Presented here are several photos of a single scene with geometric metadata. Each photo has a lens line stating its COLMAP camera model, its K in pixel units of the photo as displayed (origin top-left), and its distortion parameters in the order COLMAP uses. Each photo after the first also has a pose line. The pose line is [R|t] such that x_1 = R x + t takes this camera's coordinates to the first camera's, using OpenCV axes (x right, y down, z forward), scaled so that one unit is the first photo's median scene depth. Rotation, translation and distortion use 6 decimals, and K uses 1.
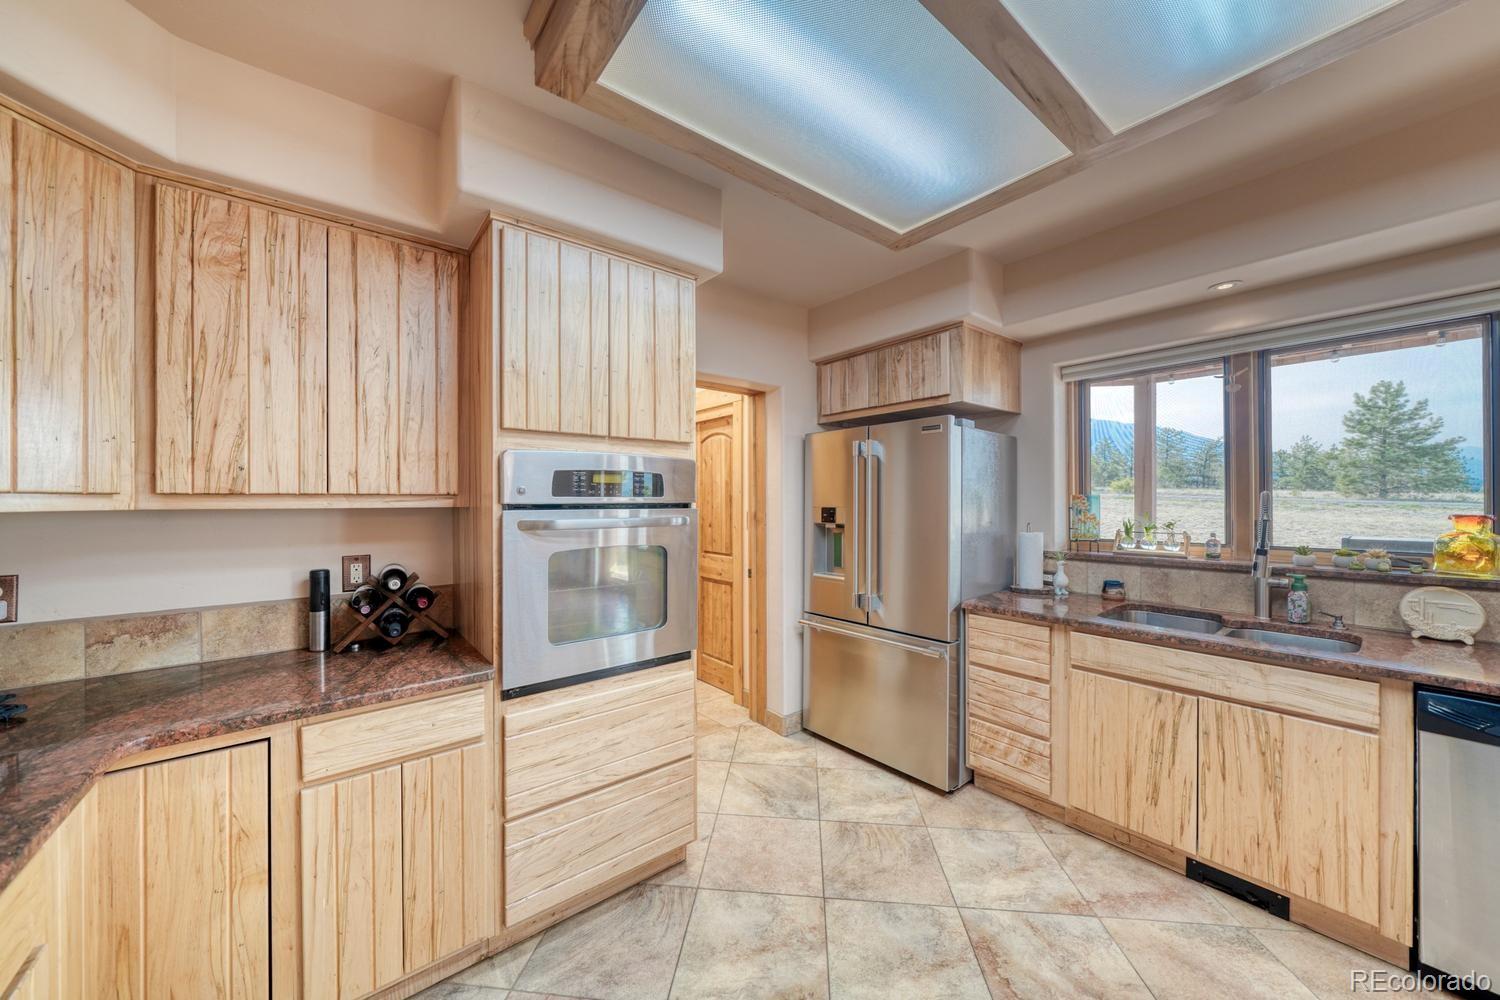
lens RADIAL K [[526.8, 0, 728.0], [0, 526.8, 500.3], [0, 0, 1]] dist [-0.007512, 0.001007]
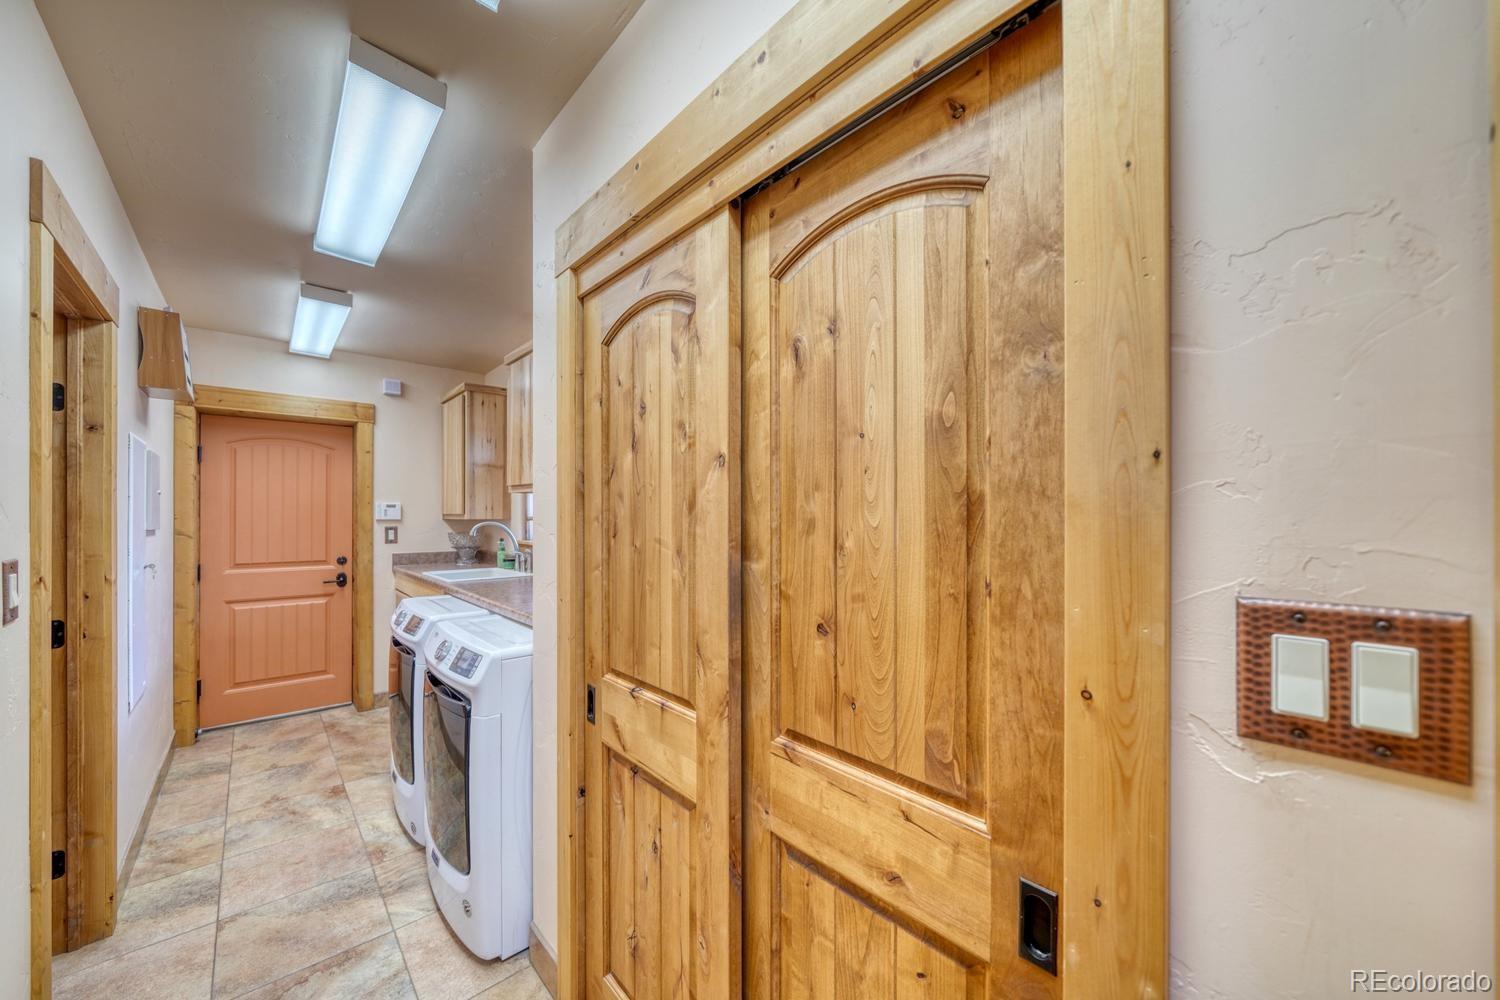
lens RADIAL K [[577.3, 0, 760.2], [0, 577.3, 512.8], [0, 0, 1]] dist [-0.005114, 0.000831]
pose [[0.998528, 0.004044, 0.054084, -0.129853], [-0.003757, 0.999978, -0.005393, 0.000550], [-0.054105, 0.005182, 0.998522, 1.322649]]
